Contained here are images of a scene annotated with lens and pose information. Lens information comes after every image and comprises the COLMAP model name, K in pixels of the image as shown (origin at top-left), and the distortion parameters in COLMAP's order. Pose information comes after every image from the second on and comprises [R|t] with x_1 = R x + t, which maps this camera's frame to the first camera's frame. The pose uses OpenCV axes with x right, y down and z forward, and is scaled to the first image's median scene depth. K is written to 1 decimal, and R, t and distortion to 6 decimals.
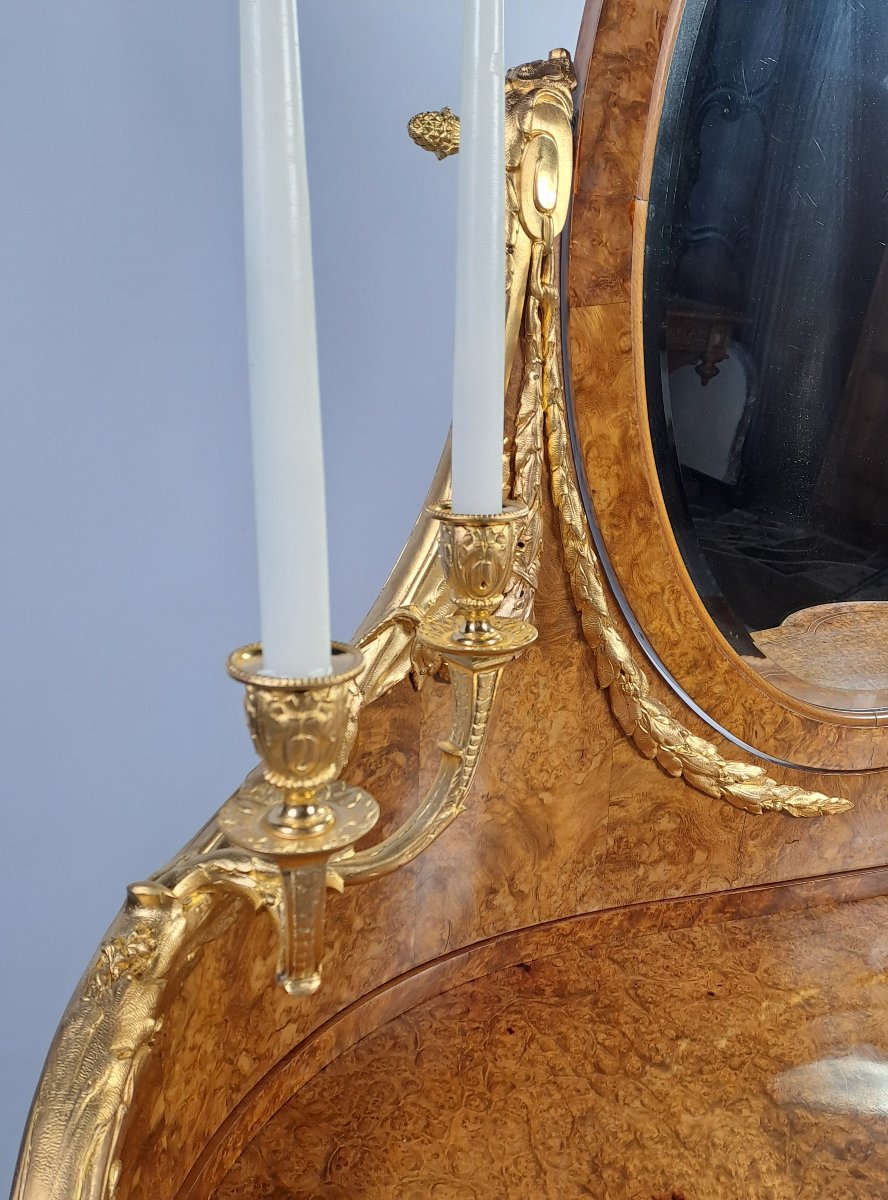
lens RADIAL K [[964.3, 0, 481.5], [0, 964.3, 654.2], [0, 0, 1]] dist [0.100564, -0.101708]
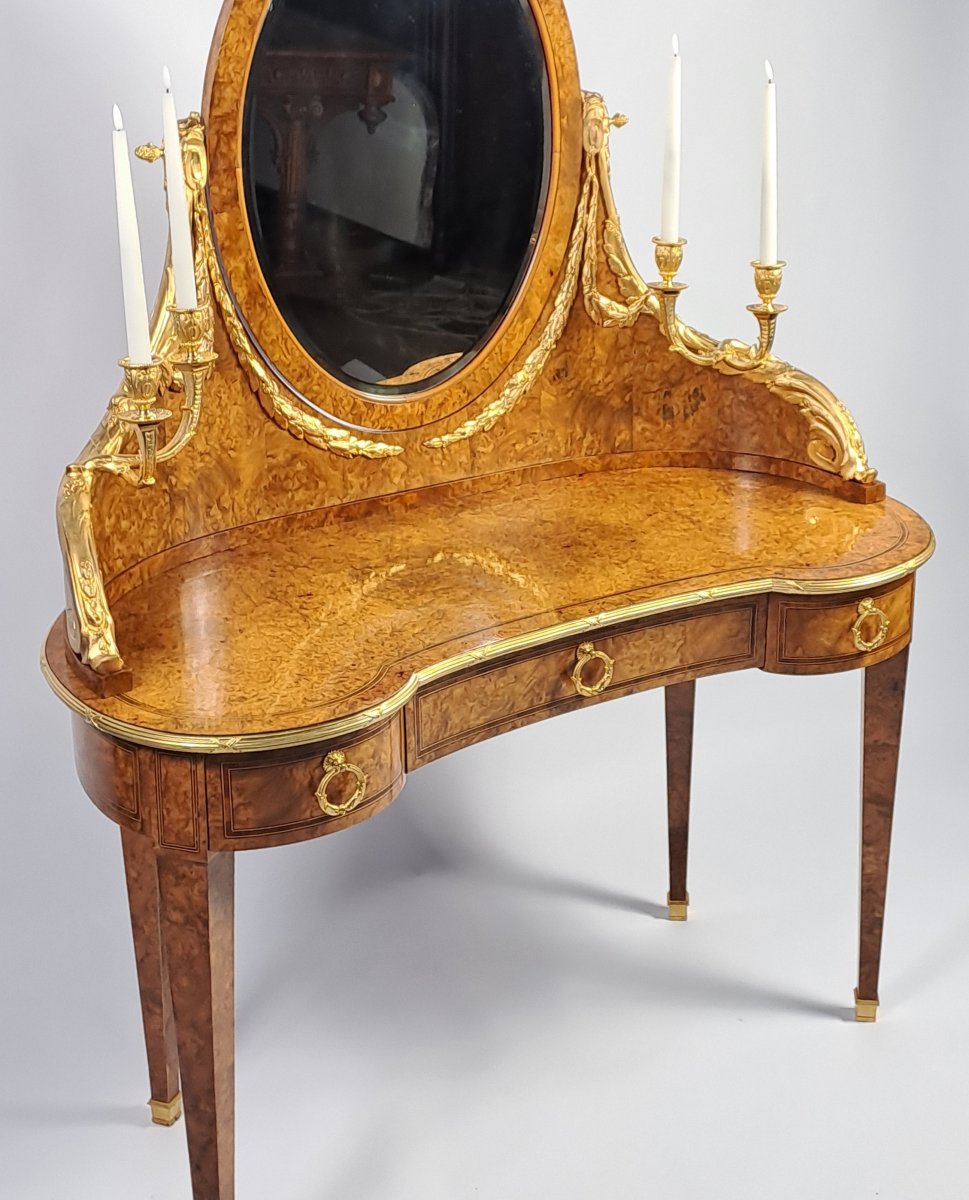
lens RADIAL K [[1734.3, 0, 549.6], [0, 1734.3, 455.3], [0, 0, 1]] dist [0.126793, 0.000000]
pose [[0.959242, -0.117058, 0.257200, -0.222654], [0.129702, 0.991014, -0.032695, 0.356668], [-0.251061, 0.064722, 0.965805, -2.550534]]
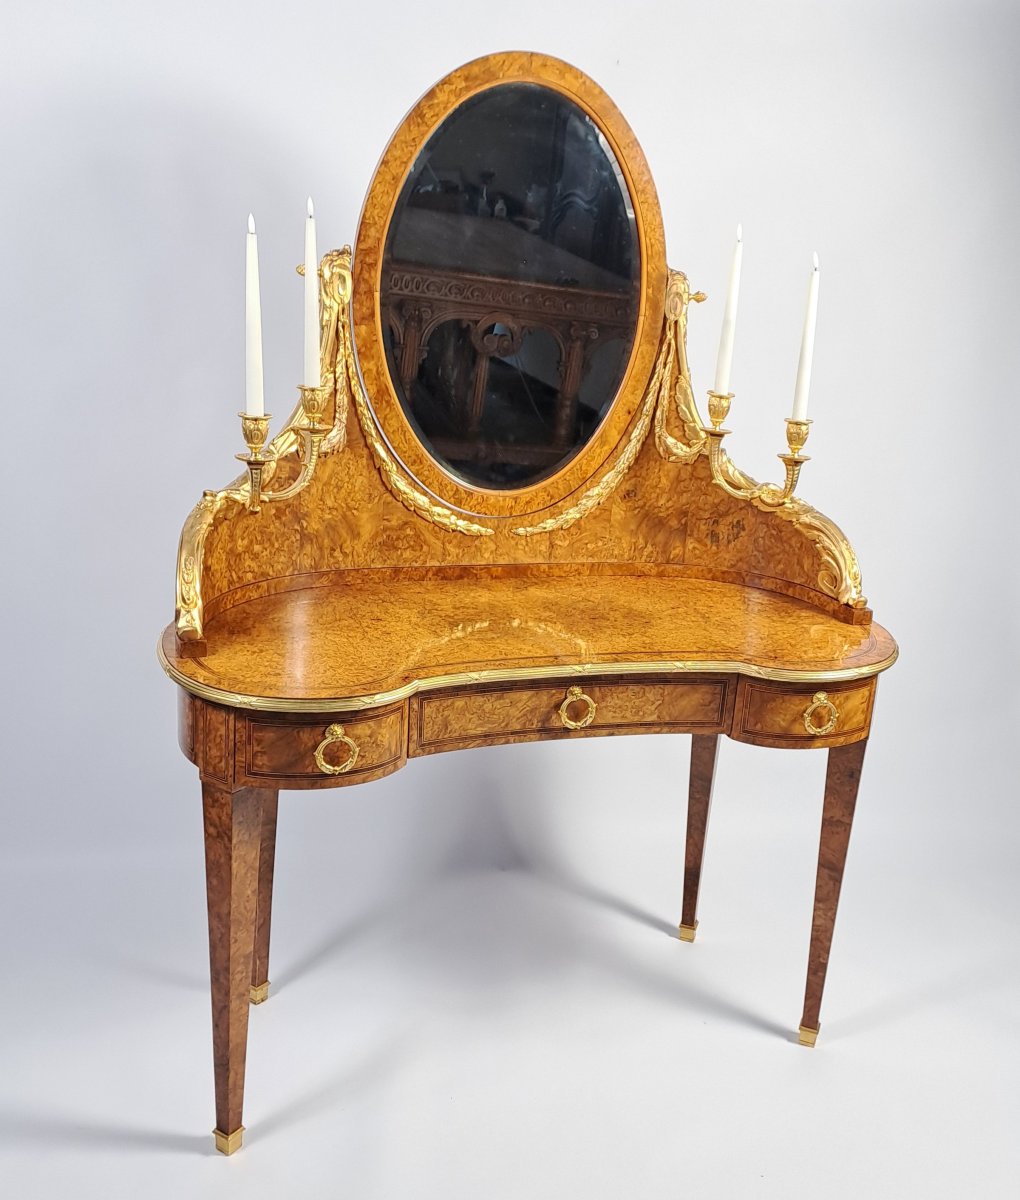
lens RADIAL K [[1227.7, 0, 554.9], [0, 1227.7, 616.5], [0, 0, 1]] dist [0.119603, 0.000000]
pose [[0.998695, 0.024796, 0.044639, 0.466567], [-0.022254, 0.998151, -0.056567, 0.610514], [-0.045959, 0.055500, 0.997400, -2.299256]]
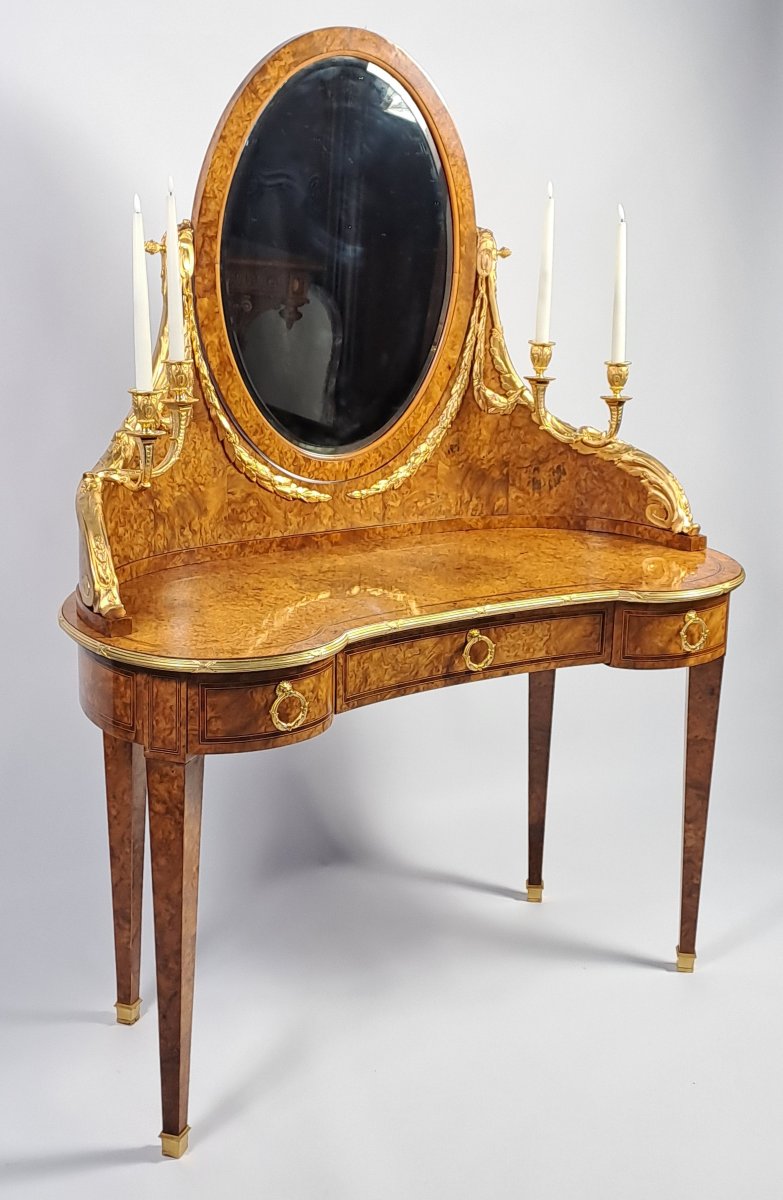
lens RADIAL K [[1475.9, 0, 411.3], [0, 1475.9, 555.7], [0, 0, 1]] dist [0.135483, 0.000000]
pose [[0.961769, -0.072305, 0.264144, -0.442268], [0.103880, 0.988754, -0.107583, 0.806046], [-0.253395, 0.130909, 0.958464, -2.816739]]
